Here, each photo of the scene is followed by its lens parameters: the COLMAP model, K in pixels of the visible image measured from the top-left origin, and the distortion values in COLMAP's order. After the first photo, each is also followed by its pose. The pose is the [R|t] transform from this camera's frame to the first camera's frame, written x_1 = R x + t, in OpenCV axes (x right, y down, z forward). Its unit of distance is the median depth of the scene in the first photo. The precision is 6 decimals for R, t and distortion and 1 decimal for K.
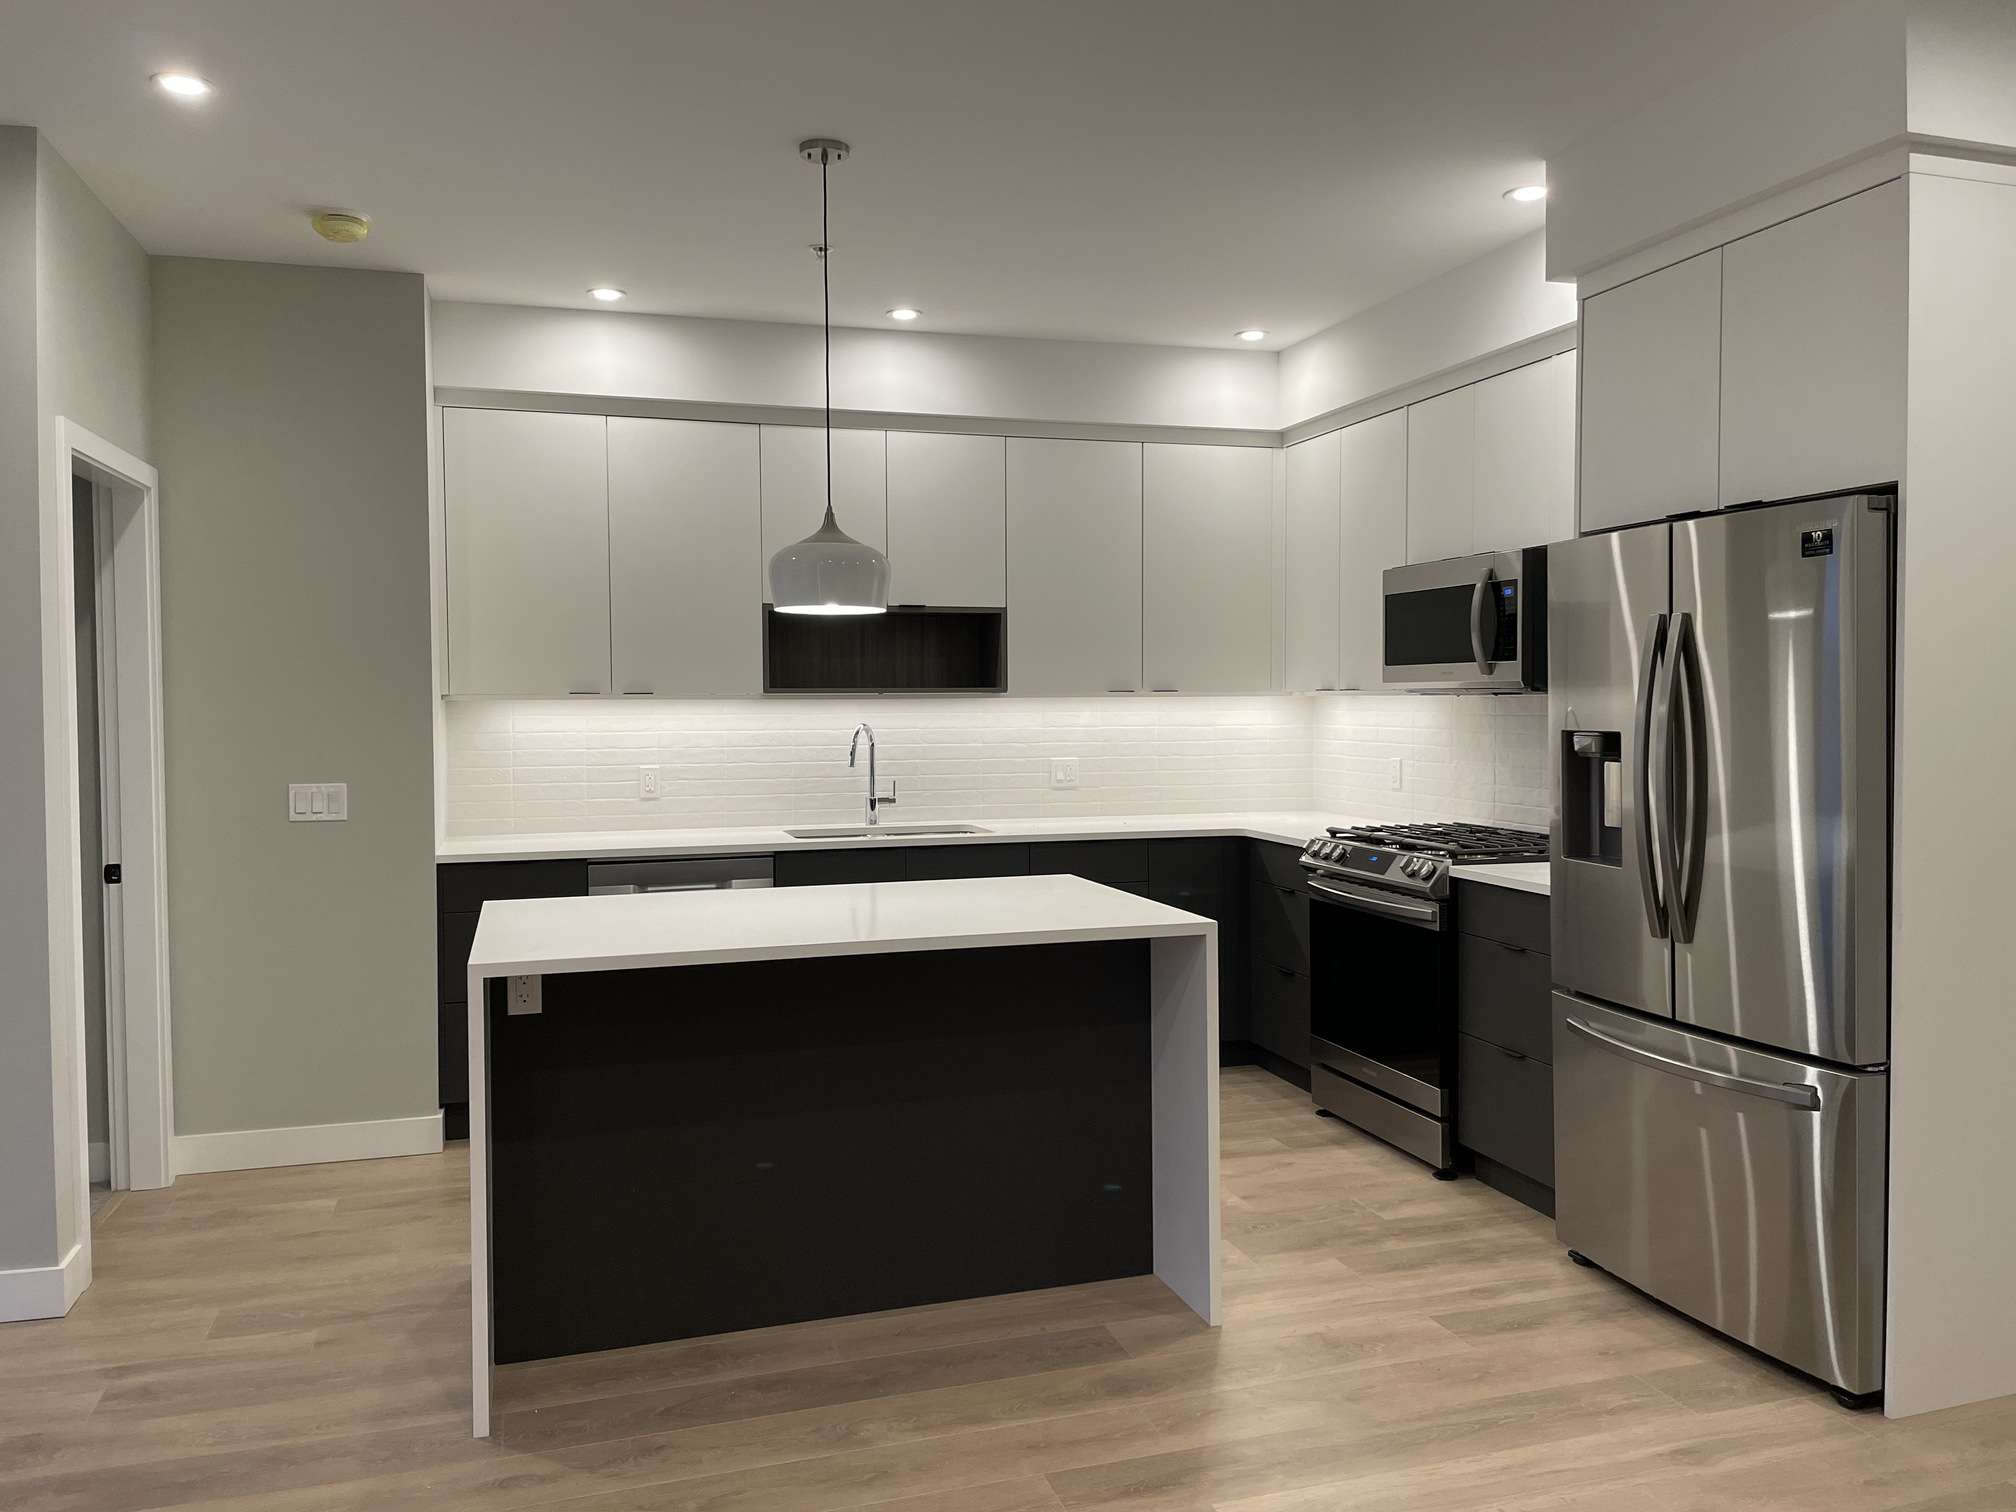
lens RADIAL K [[1512.7, 0, 1008.6], [0, 1512.7, 737.7], [0, 0, 1]] dist [0.065337, -0.067456]
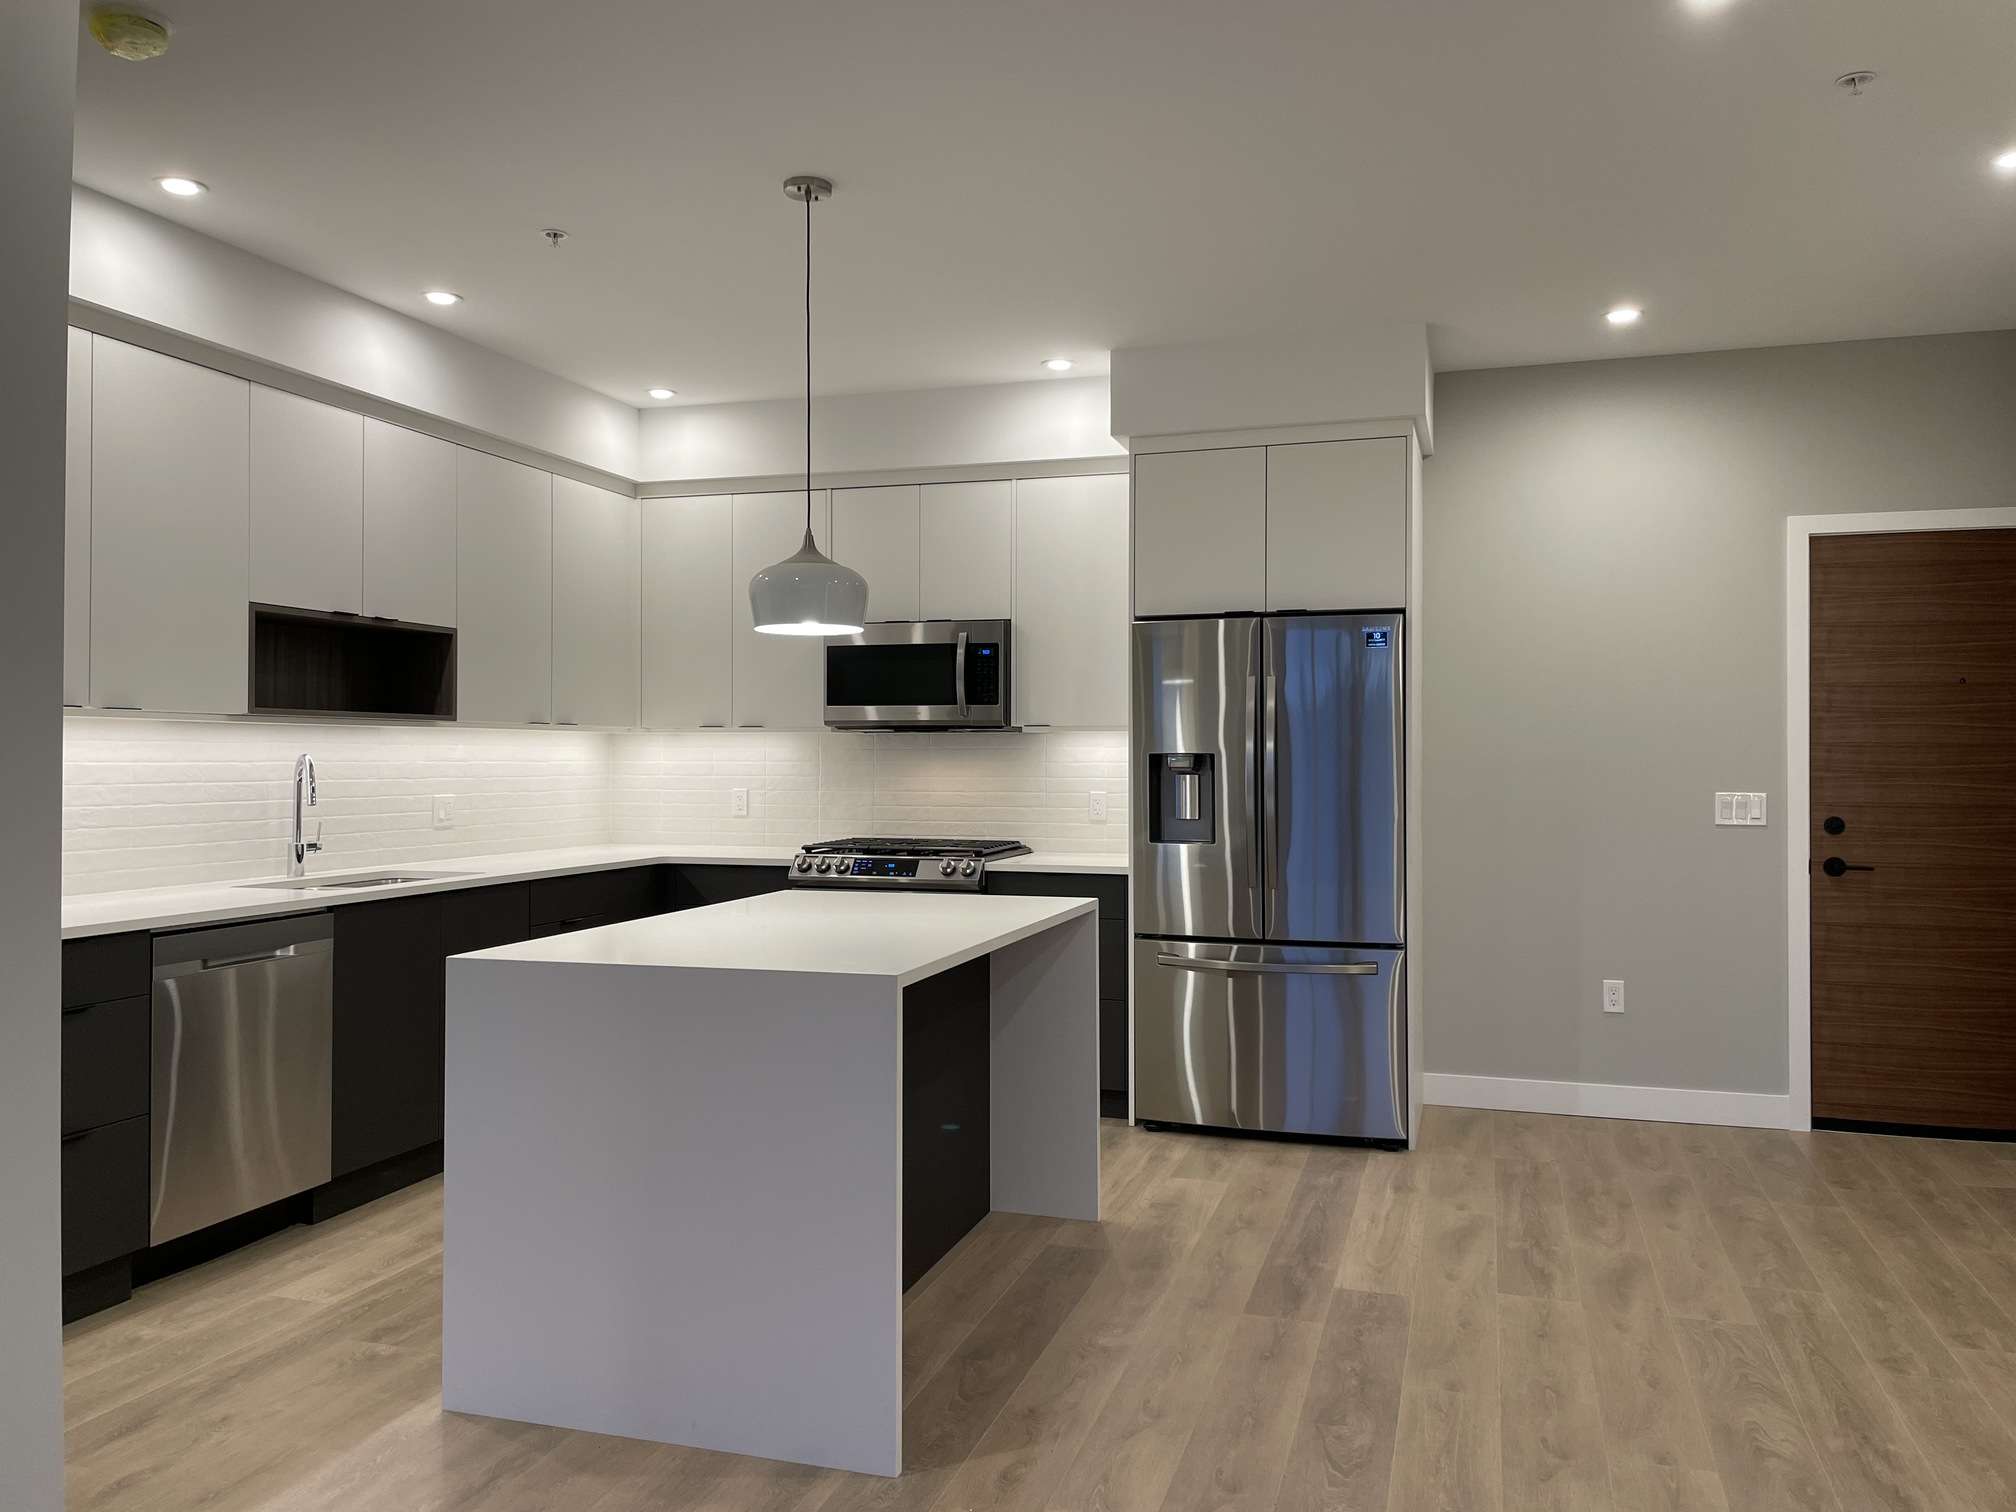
lens RADIAL K [[1512.7, 0, 1005.6], [0, 1512.7, 730.6], [0, 0, 1]] dist [0.065337, -0.067456]
pose [[0.565667, 0.022355, 0.824331, -0.727244], [0.015628, 0.999162, -0.037821, 0.020219], [-0.824486, 0.034277, 0.564844, 0.257984]]
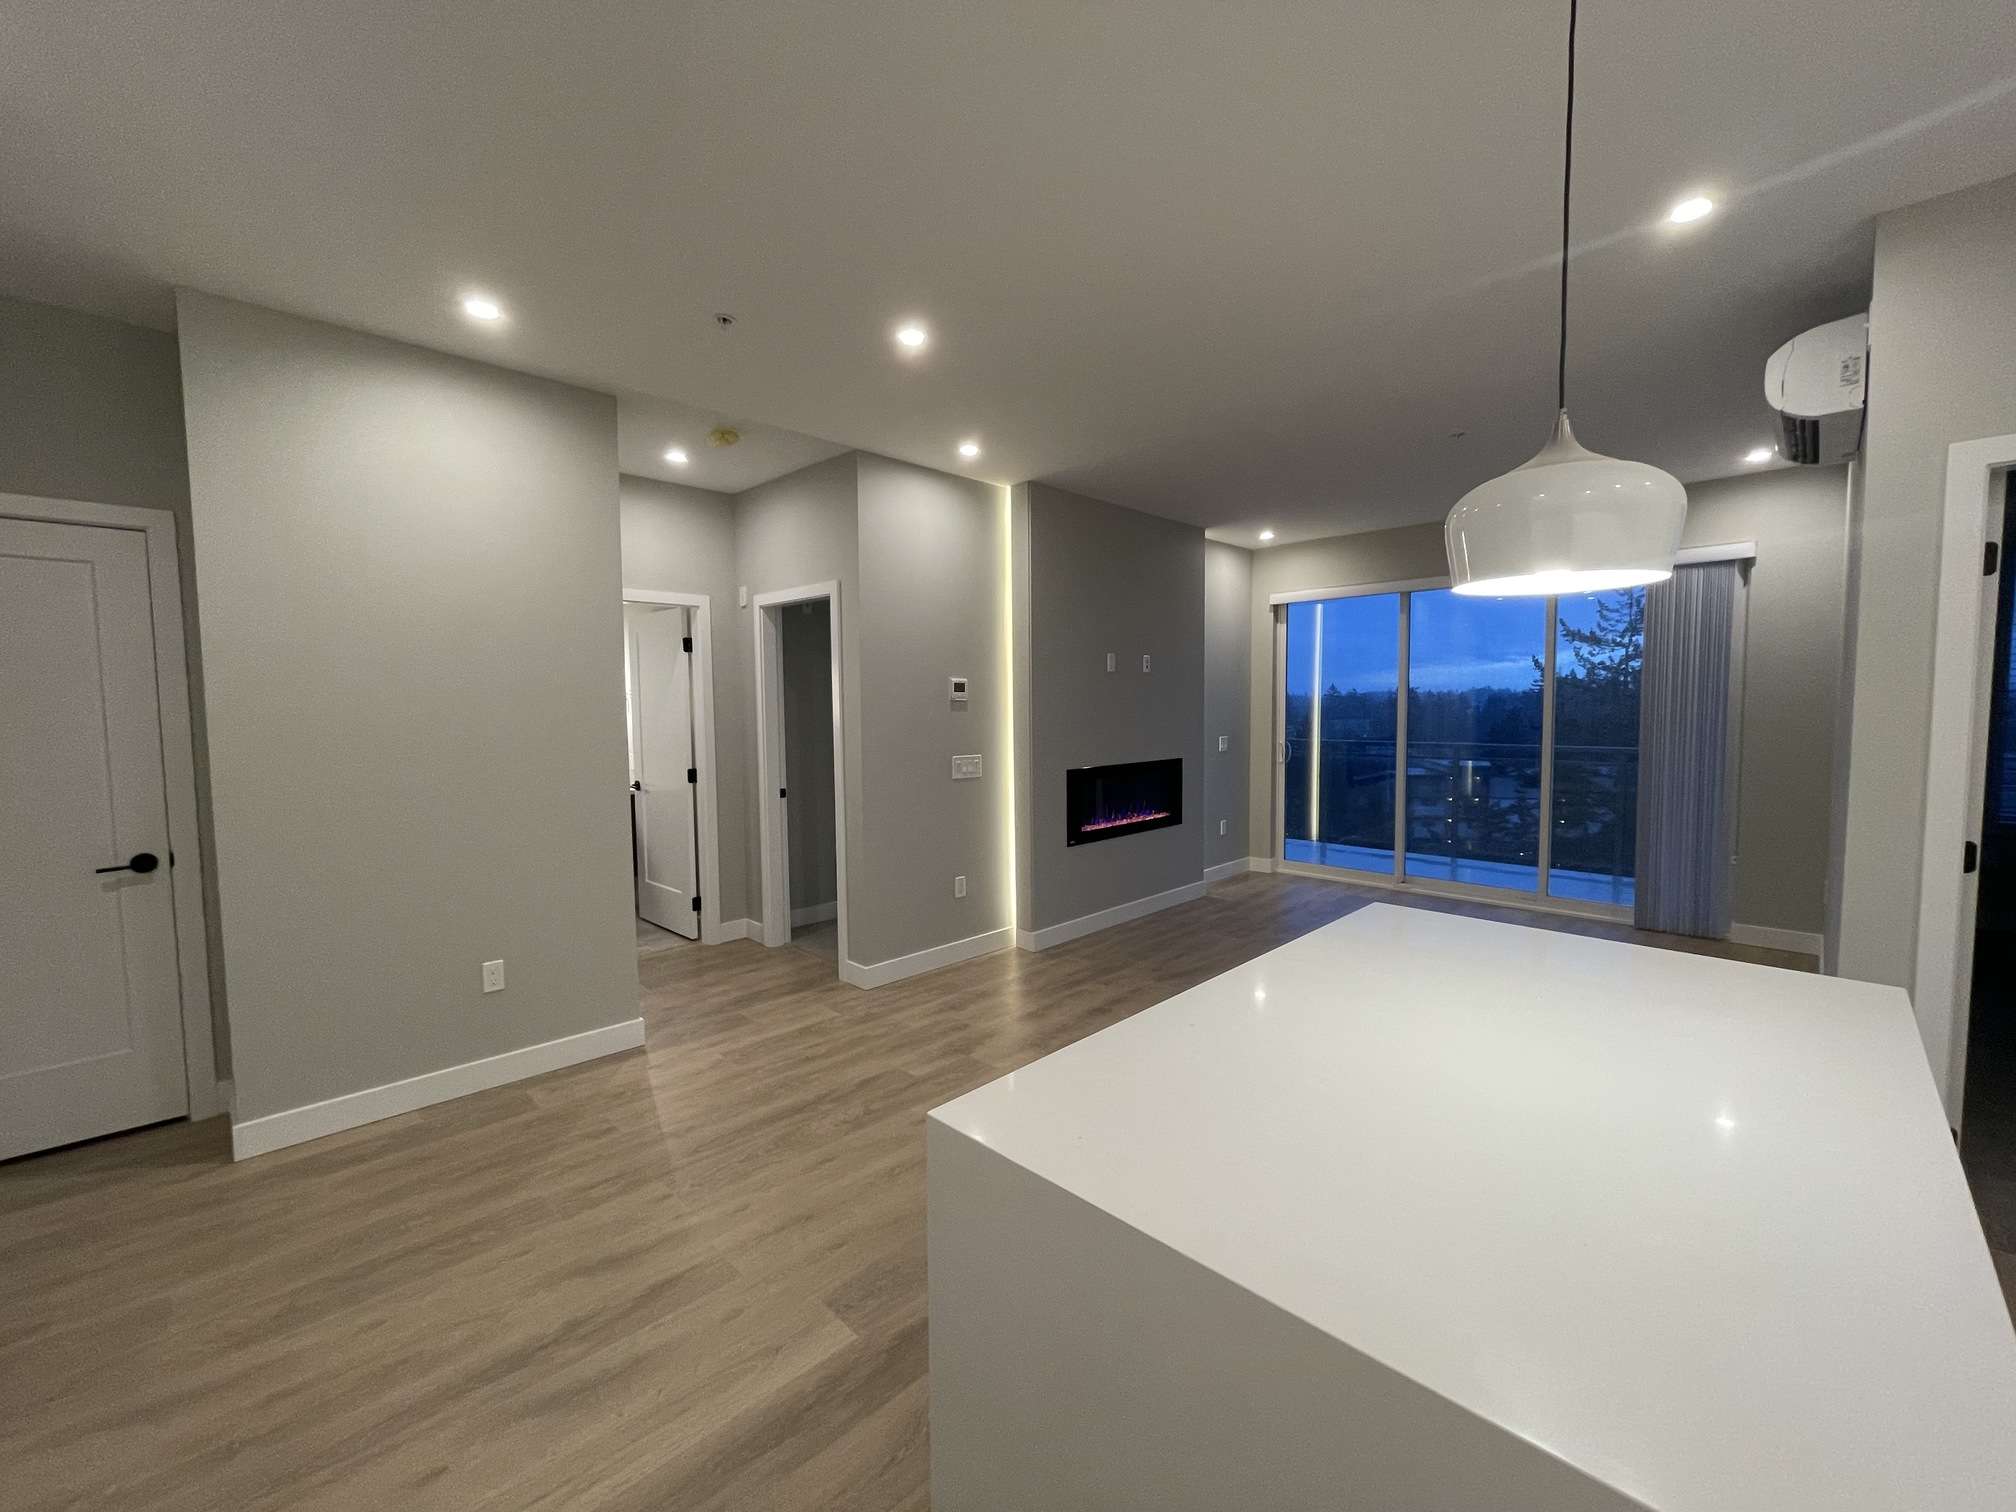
lens RADIAL K [[808.8, 0, 1014.6], [0, 808.8, 752.1], [0, 0, 1]] dist [-0.004672, -0.000357]
pose [[-0.880335, 0.044235, -0.472285, 0.190801], [0.003767, 0.996263, 0.086289, -0.038095], [0.474337, 0.074184, -0.877212, 0.977594]]
